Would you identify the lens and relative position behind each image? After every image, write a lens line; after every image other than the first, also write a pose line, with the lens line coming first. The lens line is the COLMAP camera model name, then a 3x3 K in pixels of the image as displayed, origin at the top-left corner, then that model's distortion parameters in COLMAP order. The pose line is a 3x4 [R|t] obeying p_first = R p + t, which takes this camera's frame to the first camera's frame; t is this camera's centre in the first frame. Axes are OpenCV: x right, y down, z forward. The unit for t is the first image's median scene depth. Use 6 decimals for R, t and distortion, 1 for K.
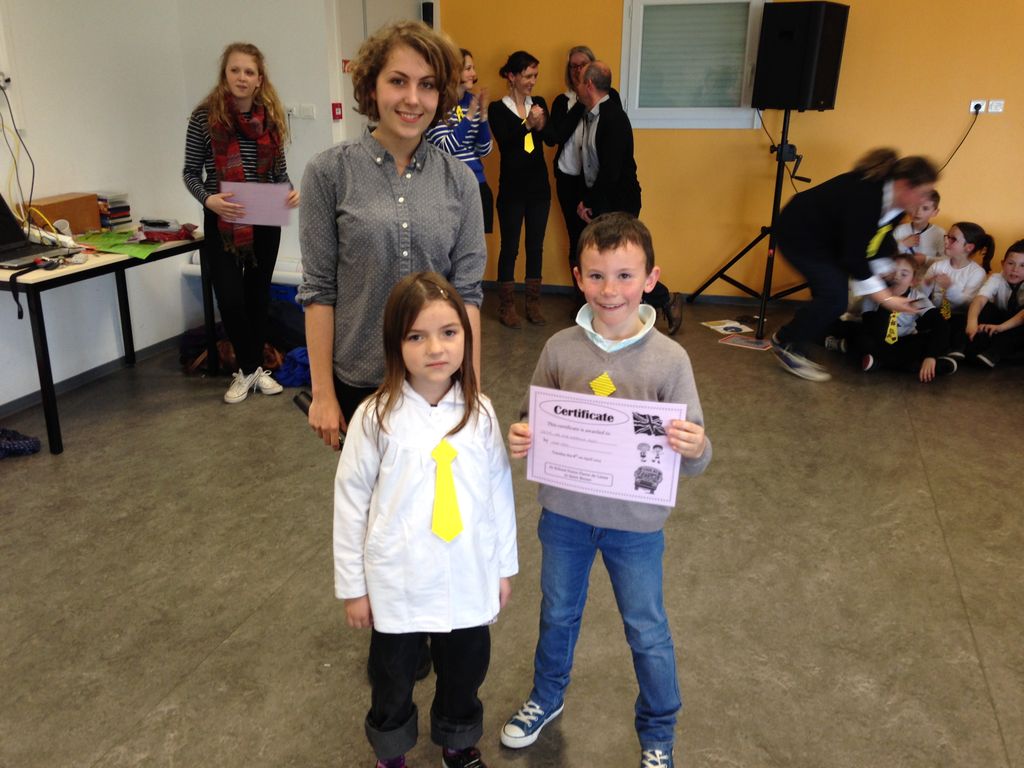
lens RADIAL K [[942.3, 0, 512.4], [0, 942.3, 387.5], [0, 0, 1]] dist [0.057904, 0.000000]
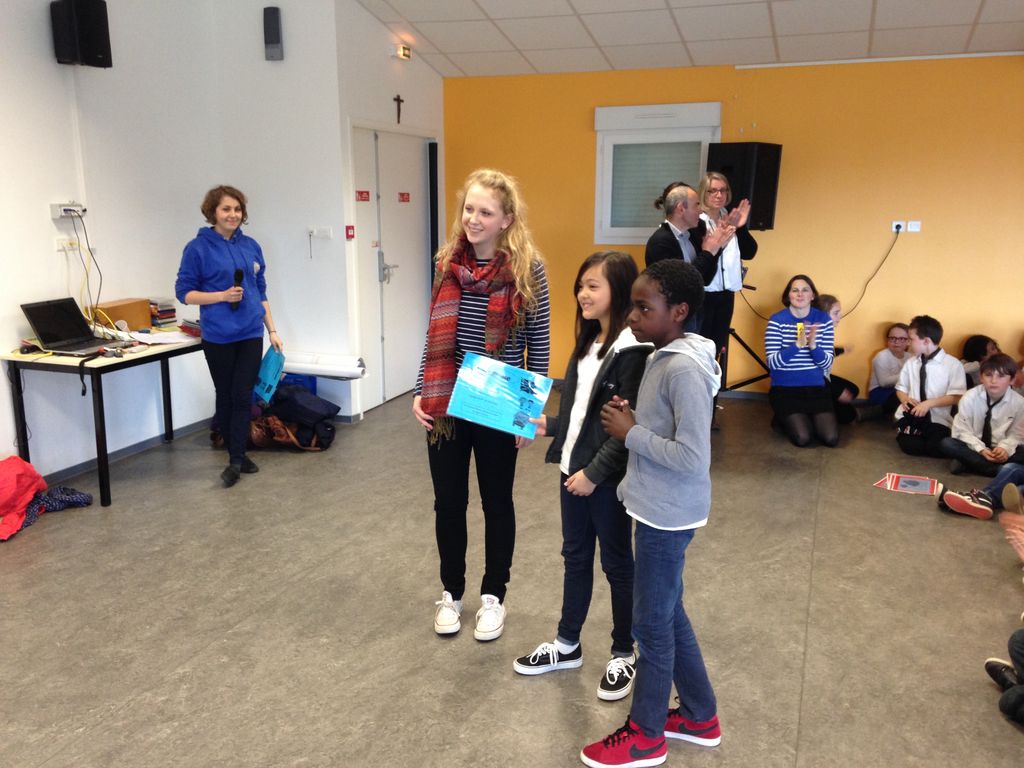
lens RADIAL K [[942.3, 0, 513.2], [0, 942.3, 384.3], [0, 0, 1]] dist [0.057904, 0.000000]
pose [[0.999343, 0.003838, -0.036028, 0.108559], [-0.007995, 0.993221, -0.115963, 0.062920], [0.035339, 0.116175, 0.992600, -0.261635]]
